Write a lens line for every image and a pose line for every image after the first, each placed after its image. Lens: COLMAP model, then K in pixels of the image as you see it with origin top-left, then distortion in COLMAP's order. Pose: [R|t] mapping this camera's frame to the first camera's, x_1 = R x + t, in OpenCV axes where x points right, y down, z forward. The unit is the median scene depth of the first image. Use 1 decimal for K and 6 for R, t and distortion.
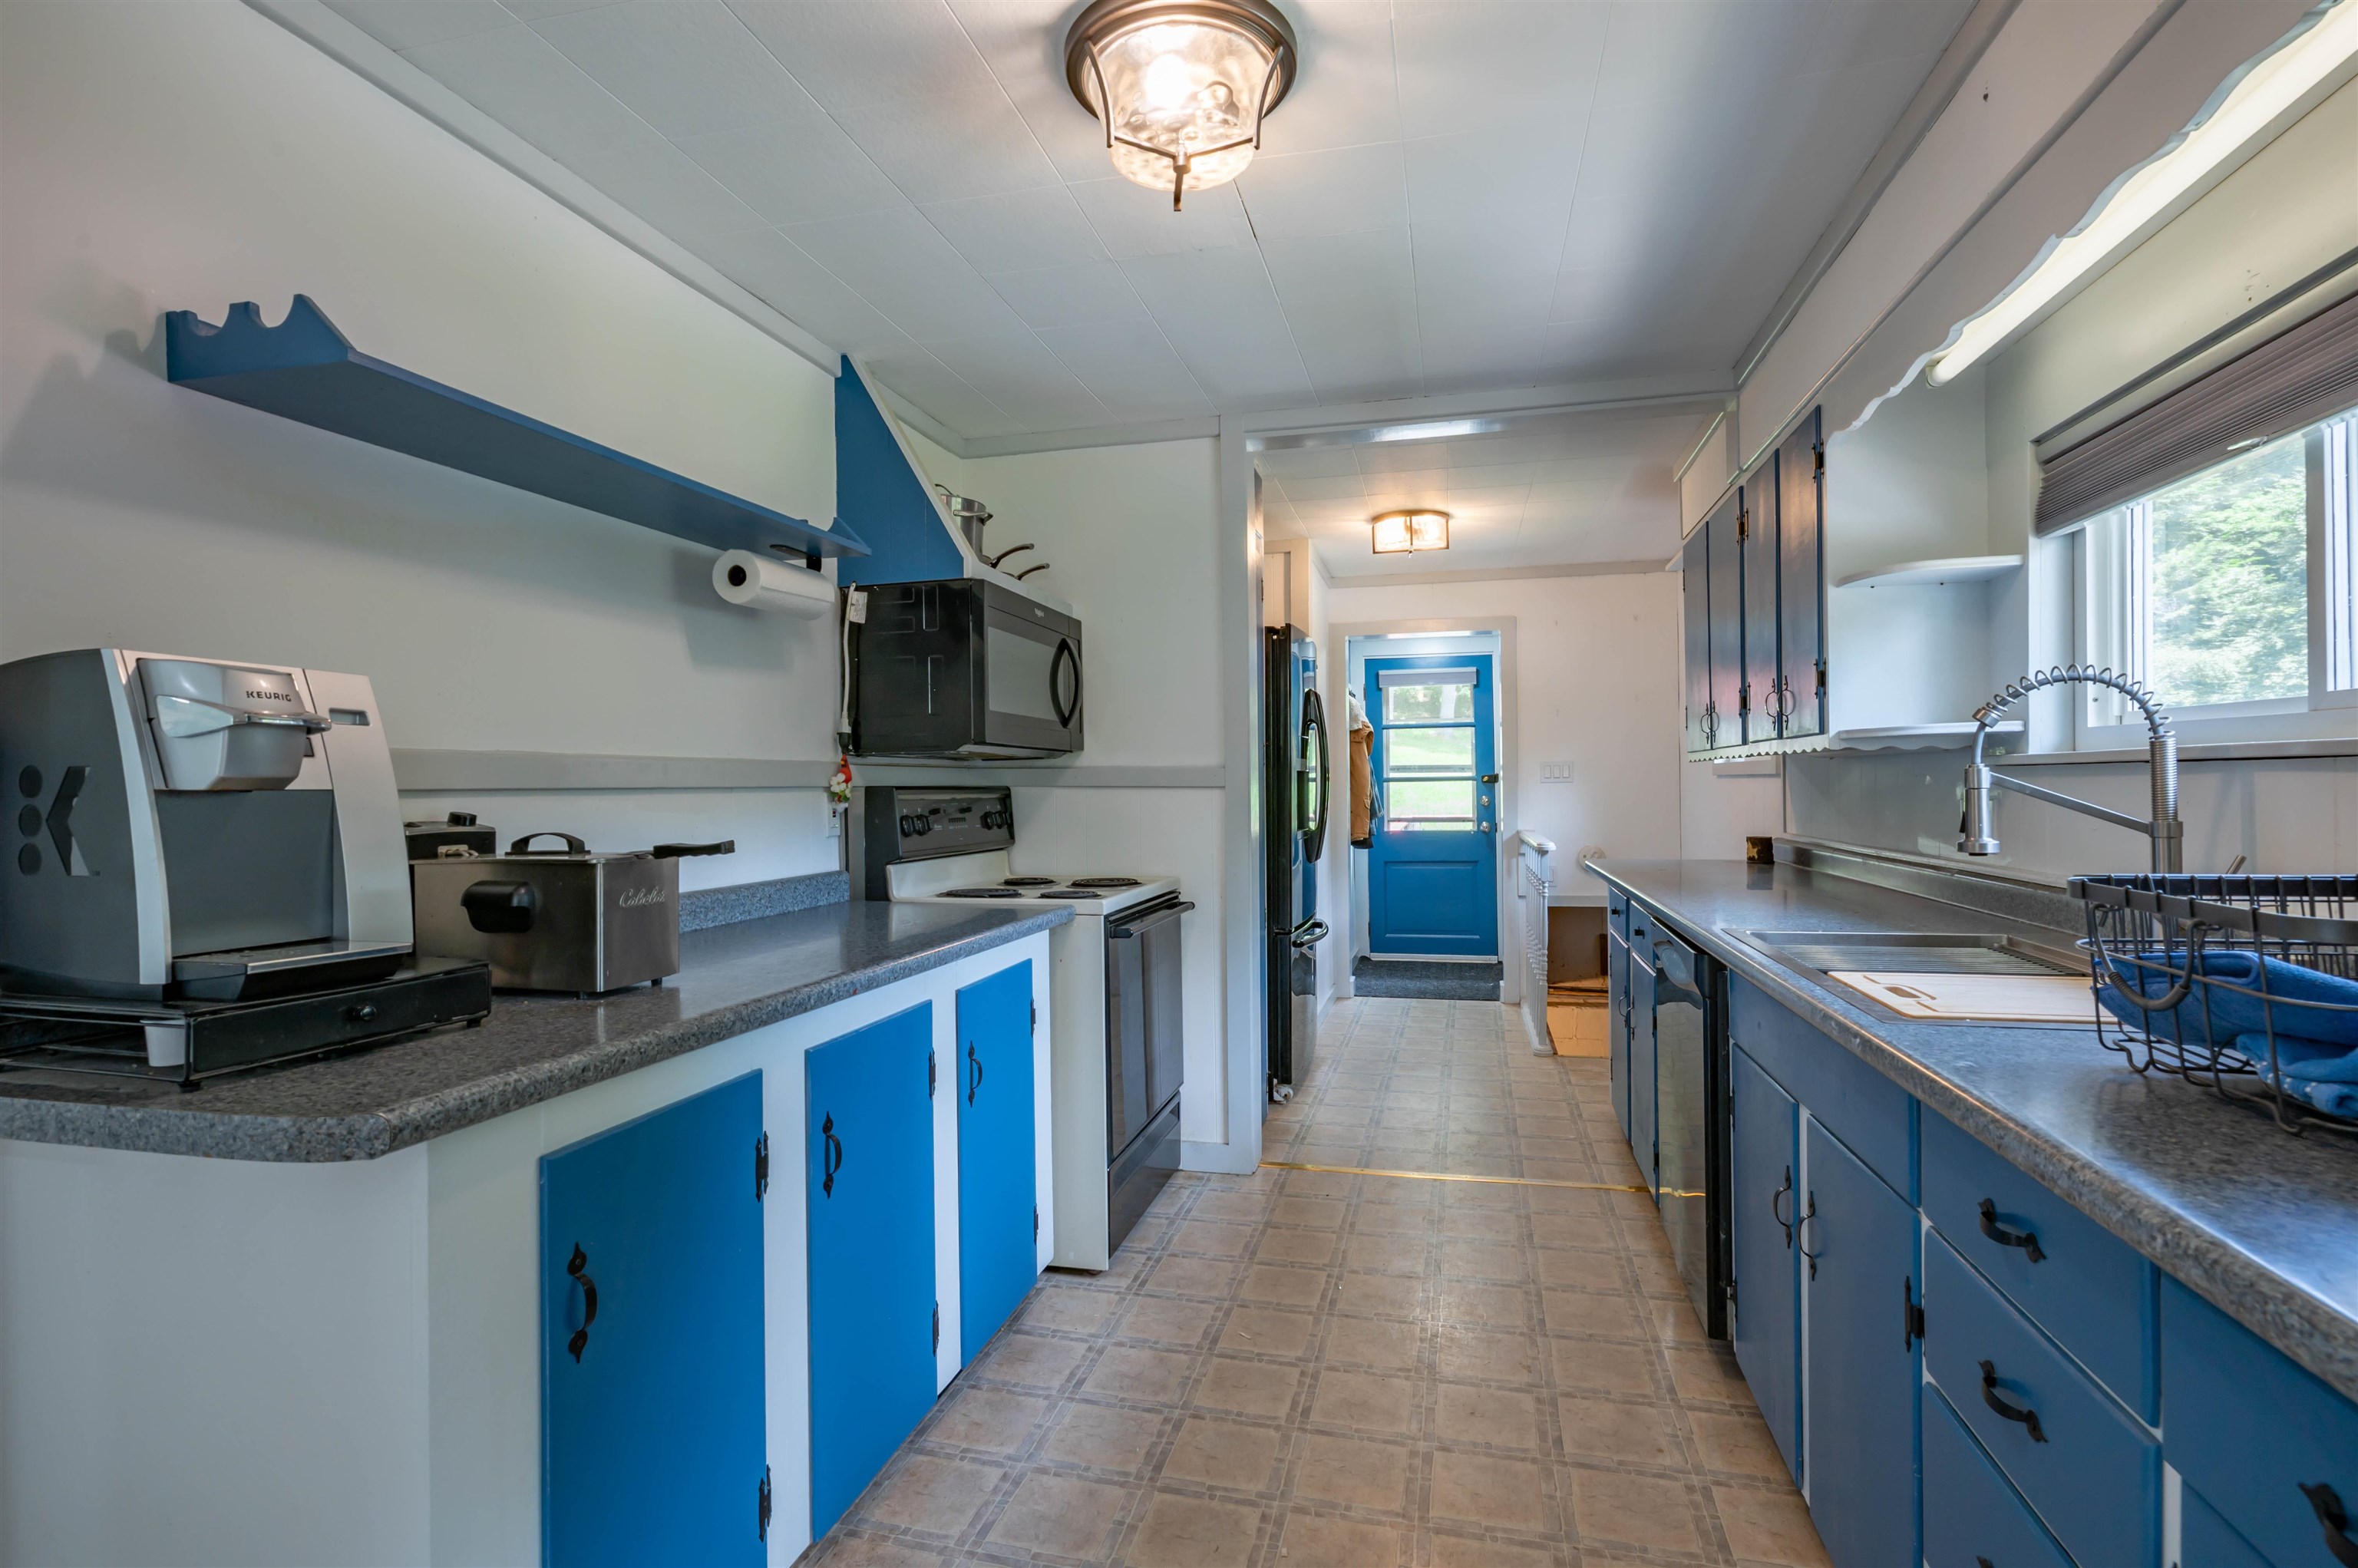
lens RADIAL K [[1108.3, 0, 1184.0], [0, 1108.3, 788.1], [0, 0, 1]] dist [-0.000420, 0.000398]
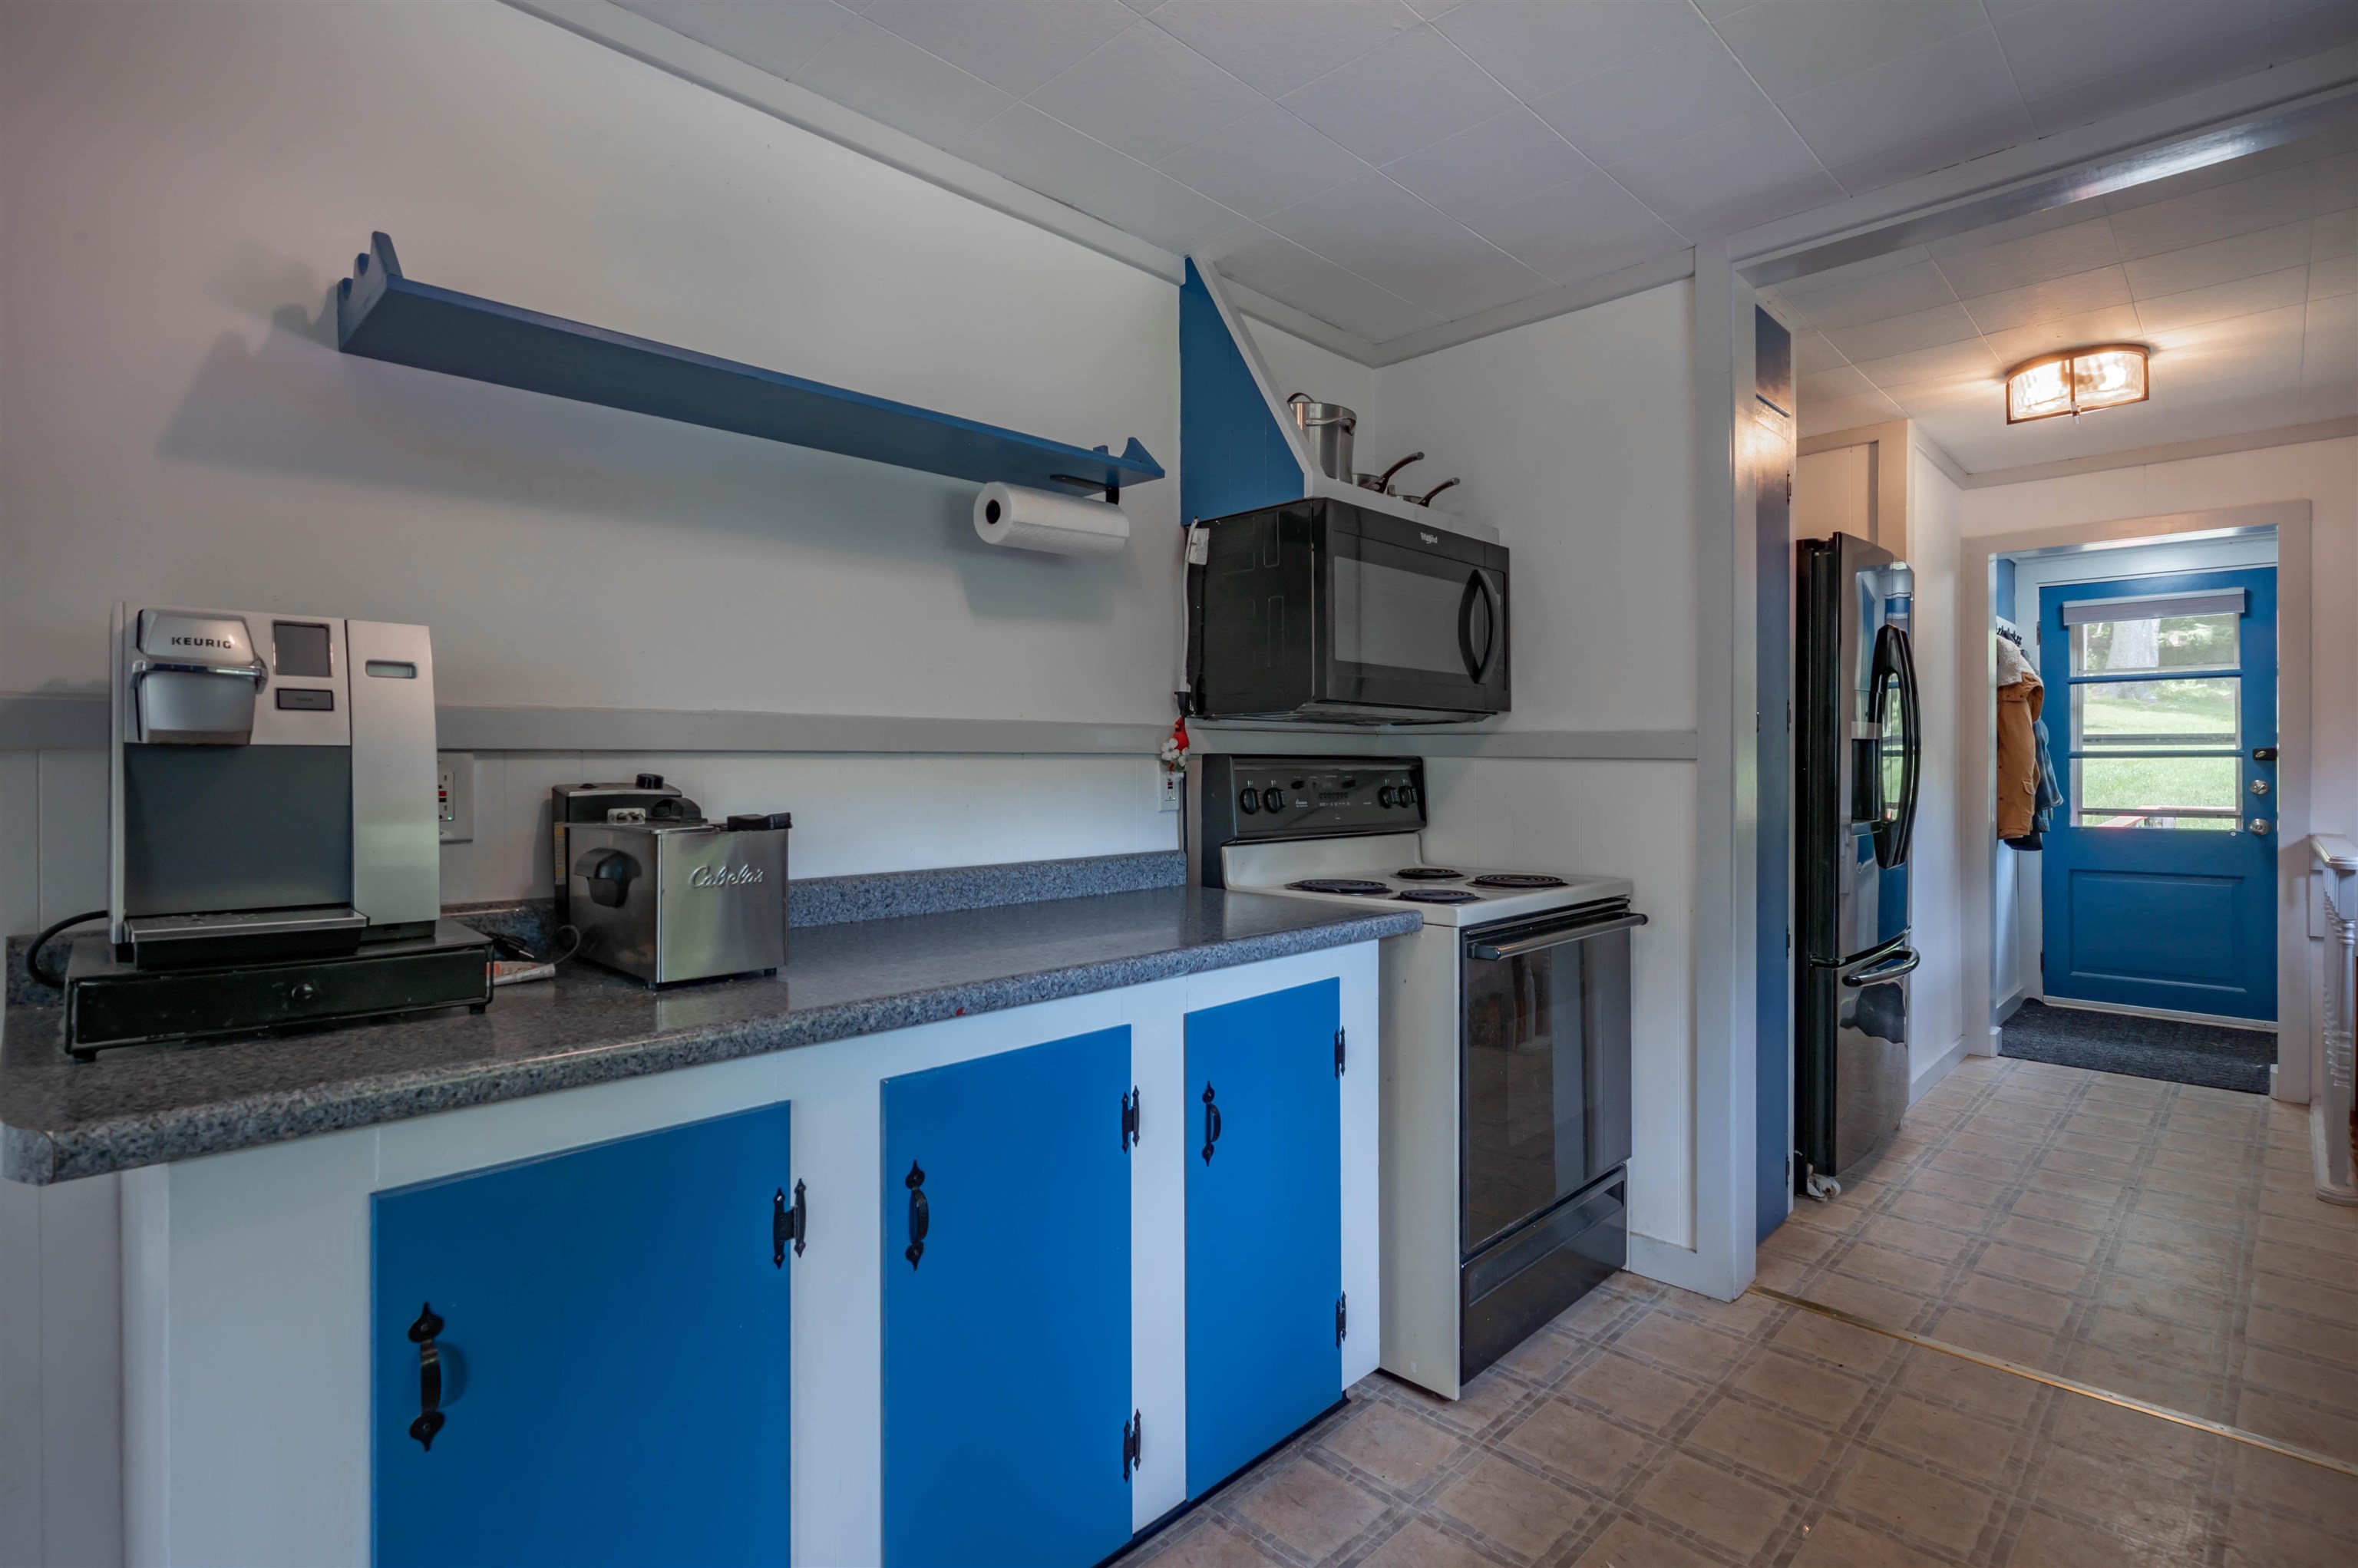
lens RADIAL K [[1127.6, 0, 1180.7], [0, 1127.6, 767.5], [0, 0, 1]] dist [-0.002243, 0.000899]
pose [[0.863321, 0.013007, -0.504488, 0.138965], [-0.010337, 0.999914, 0.008090, 0.002103], [0.504549, -0.001769, 0.863381, 0.231119]]
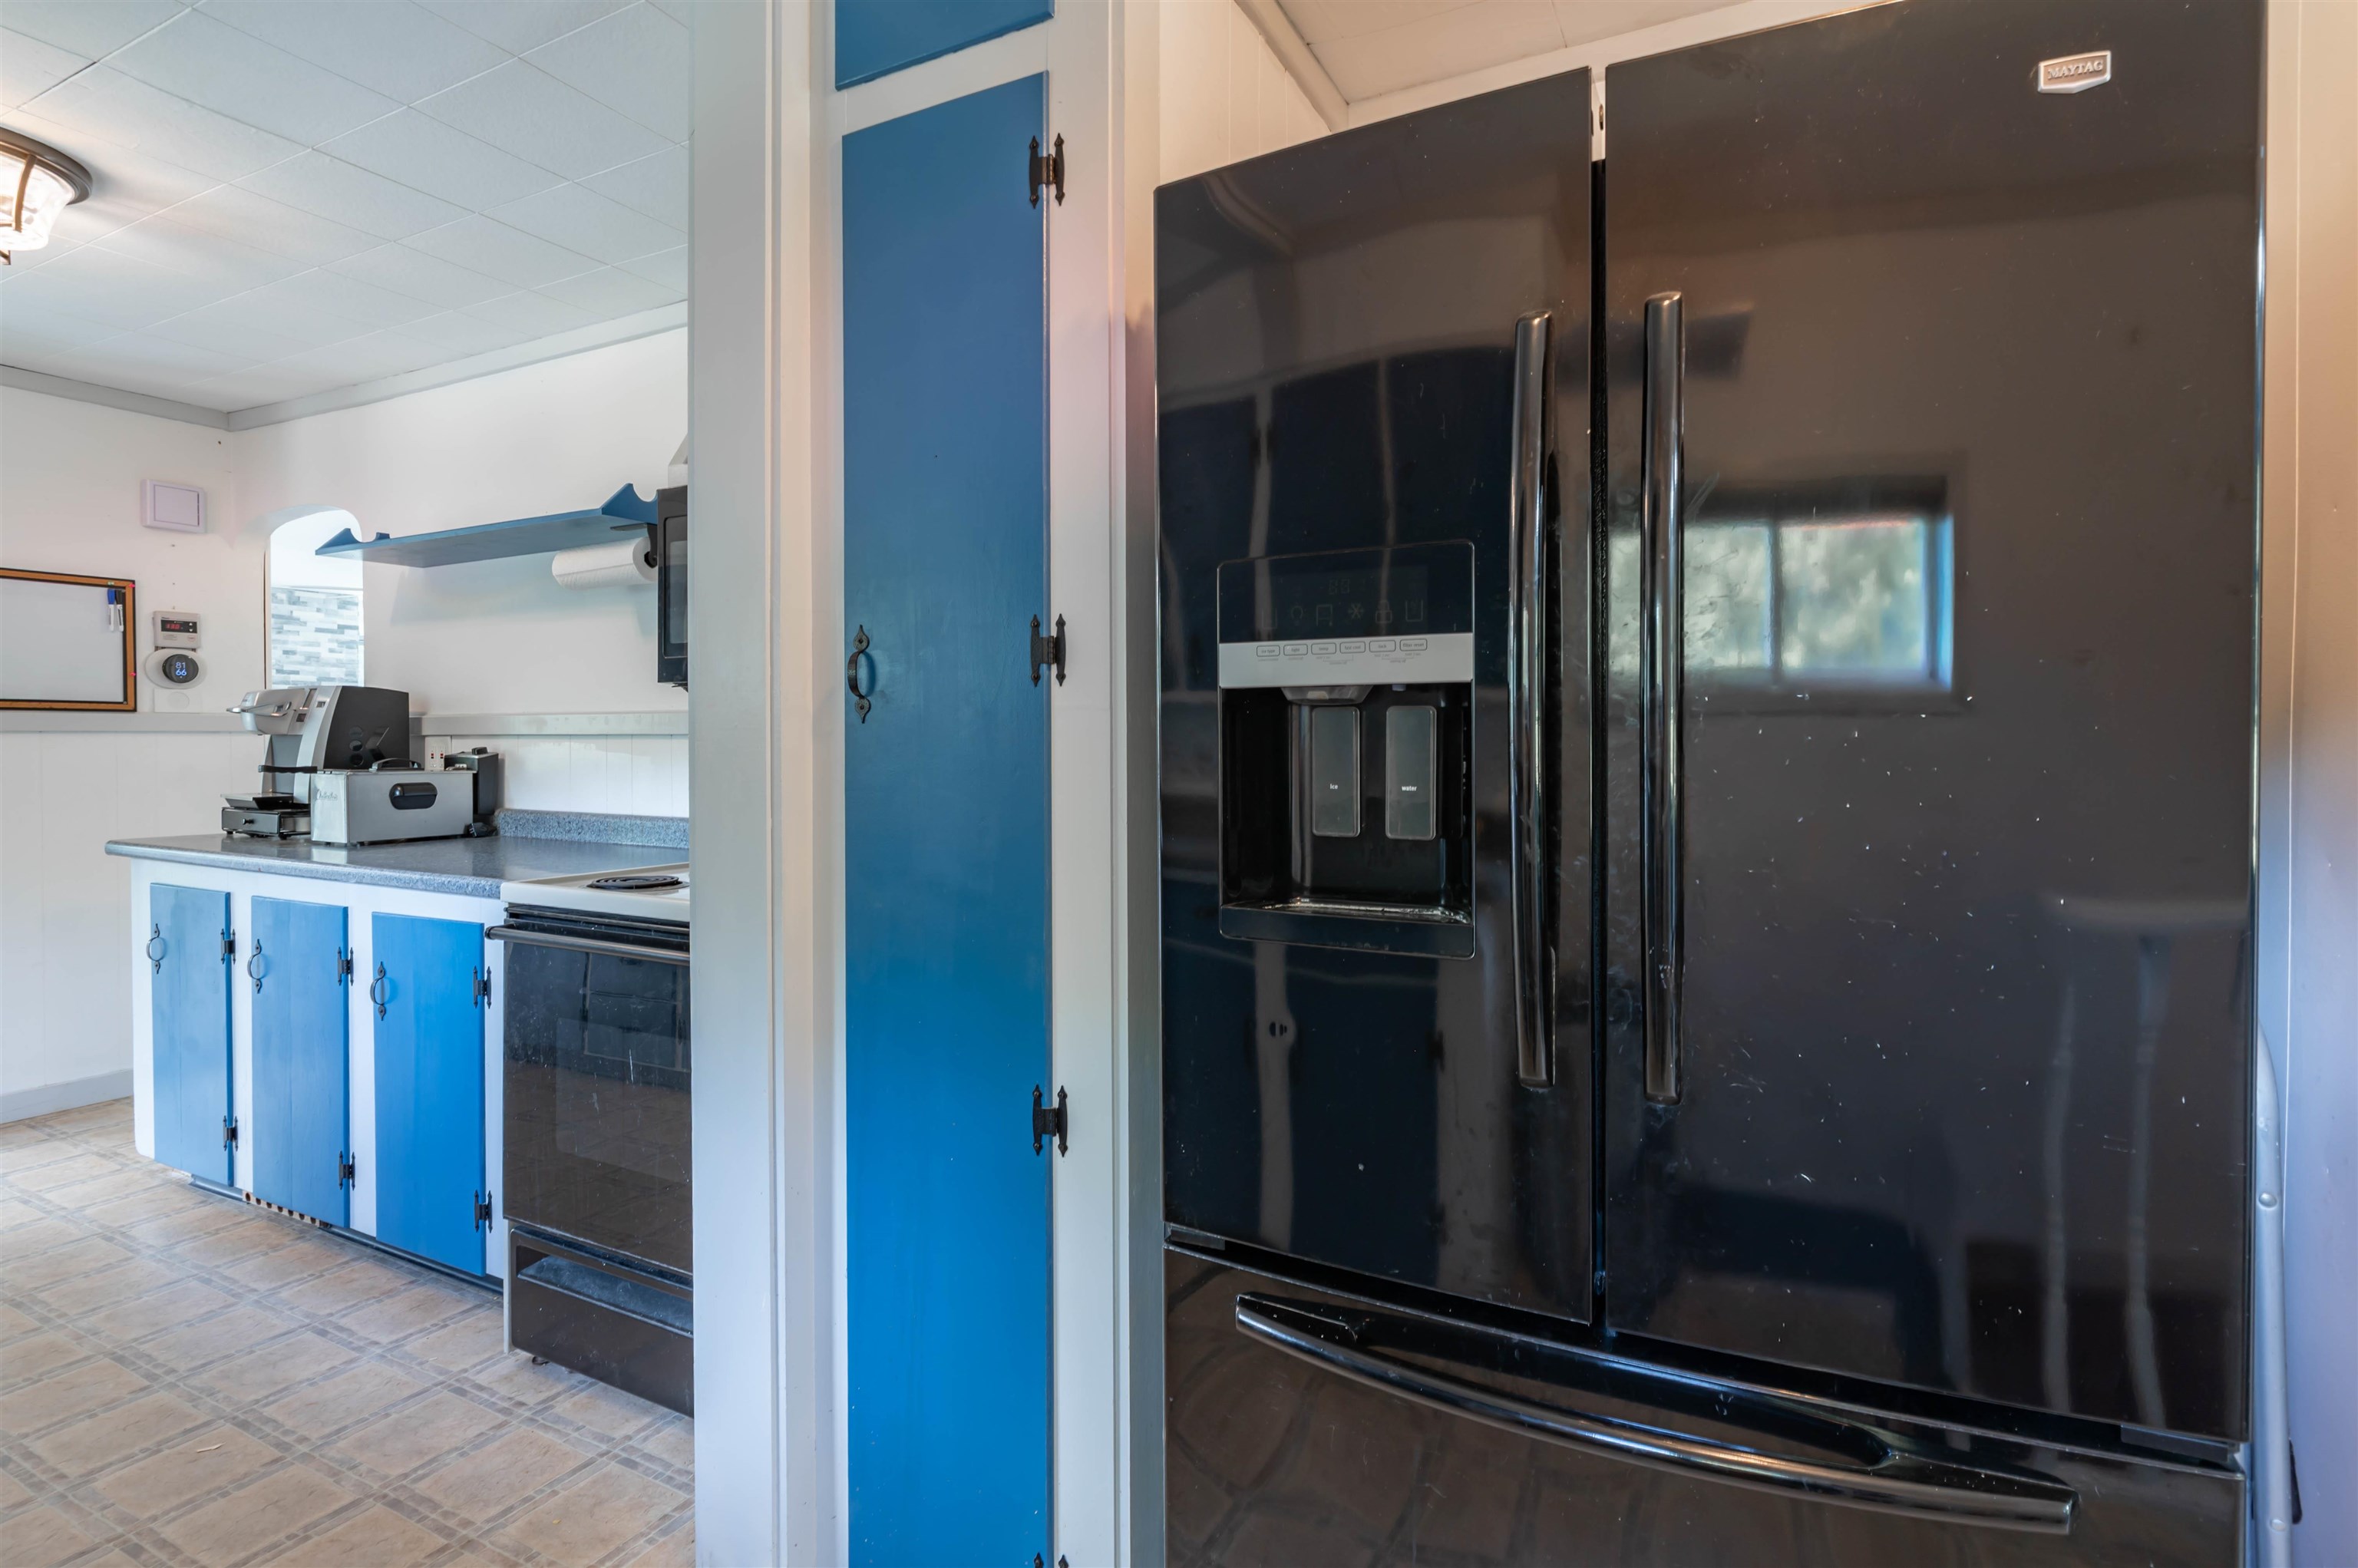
lens RADIAL K [[1139.1, 0, 1214.4], [0, 1139.1, 757.0], [0, 0, 1]] dist [0.001287, 0.000382]
pose [[-0.220700, 0.018049, -0.975175, 0.555893], [-0.000525, 0.999826, 0.018624, 0.000445], [0.975342, 0.004623, -0.220652, 1.550604]]
